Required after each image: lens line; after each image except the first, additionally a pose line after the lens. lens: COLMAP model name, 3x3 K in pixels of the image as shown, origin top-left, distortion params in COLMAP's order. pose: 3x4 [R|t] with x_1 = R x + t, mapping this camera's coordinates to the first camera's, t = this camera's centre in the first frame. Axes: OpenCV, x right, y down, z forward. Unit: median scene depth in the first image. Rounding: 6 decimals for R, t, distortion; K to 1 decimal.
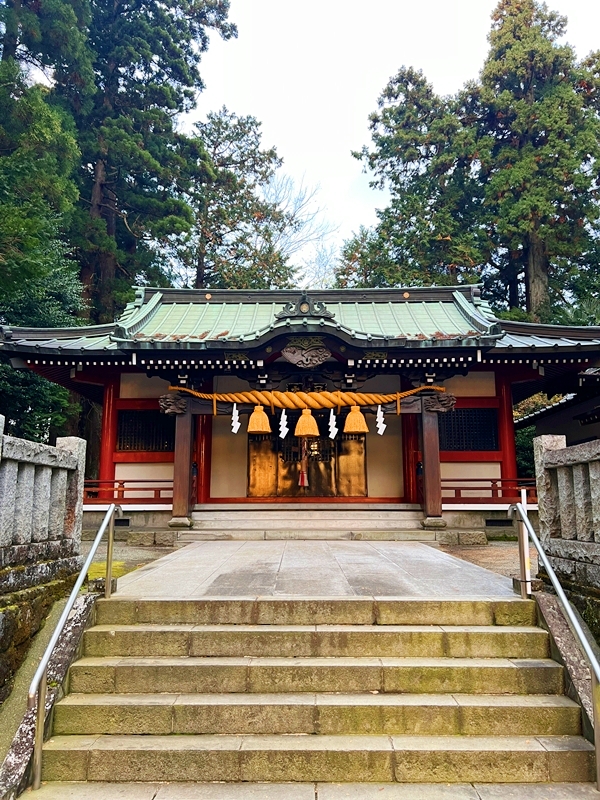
lens RADIAL K [[594.0, 0, 303.1], [0, 594.0, 401.4], [0, 0, 1]] dist [0.059523, -0.003351]
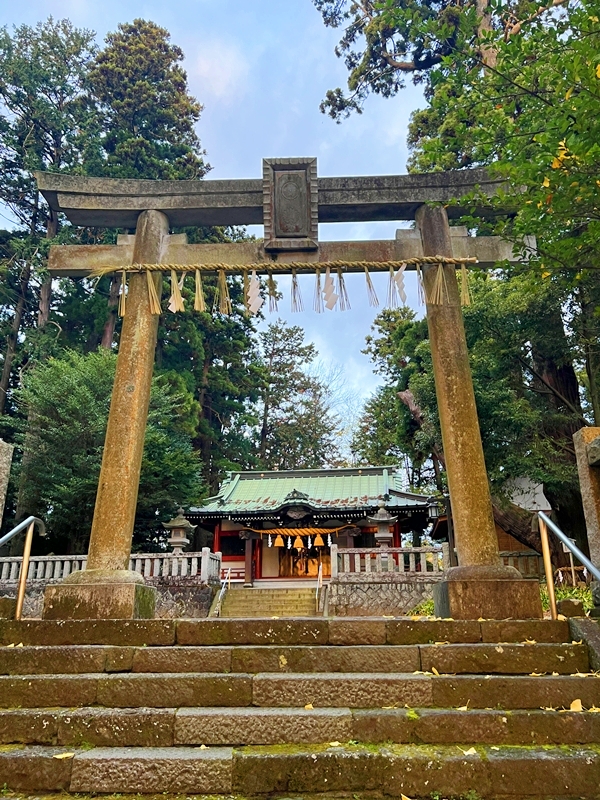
lens RADIAL K [[594.0, 0, 302.0], [0, 594.0, 397.4], [0, 0, 1]] dist [0.059523, -0.003351]
pose [[0.991421, -0.048287, -0.121458, 0.339590], [0.026626, 0.984384, -0.174009, -0.119227], [0.127964, 0.169282, 0.977225, -1.455399]]
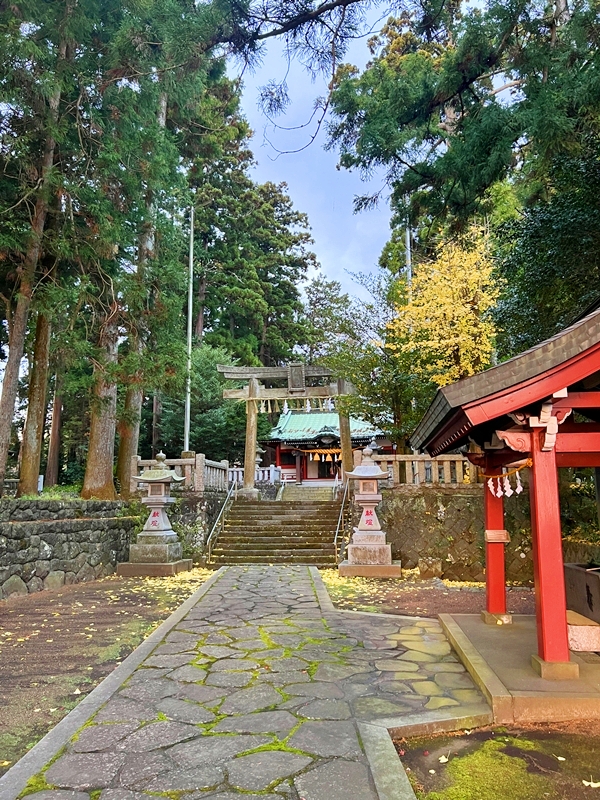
lens RADIAL K [[594.0, 0, 299.6], [0, 594.0, 396.3], [0, 0, 1]] dist [0.059523, -0.003351]
pose [[0.972948, -0.044321, -0.226735, 0.703402], [0.044281, 0.999005, -0.005267, -0.343856], [0.226743, -0.004916, 0.973942, -2.756097]]
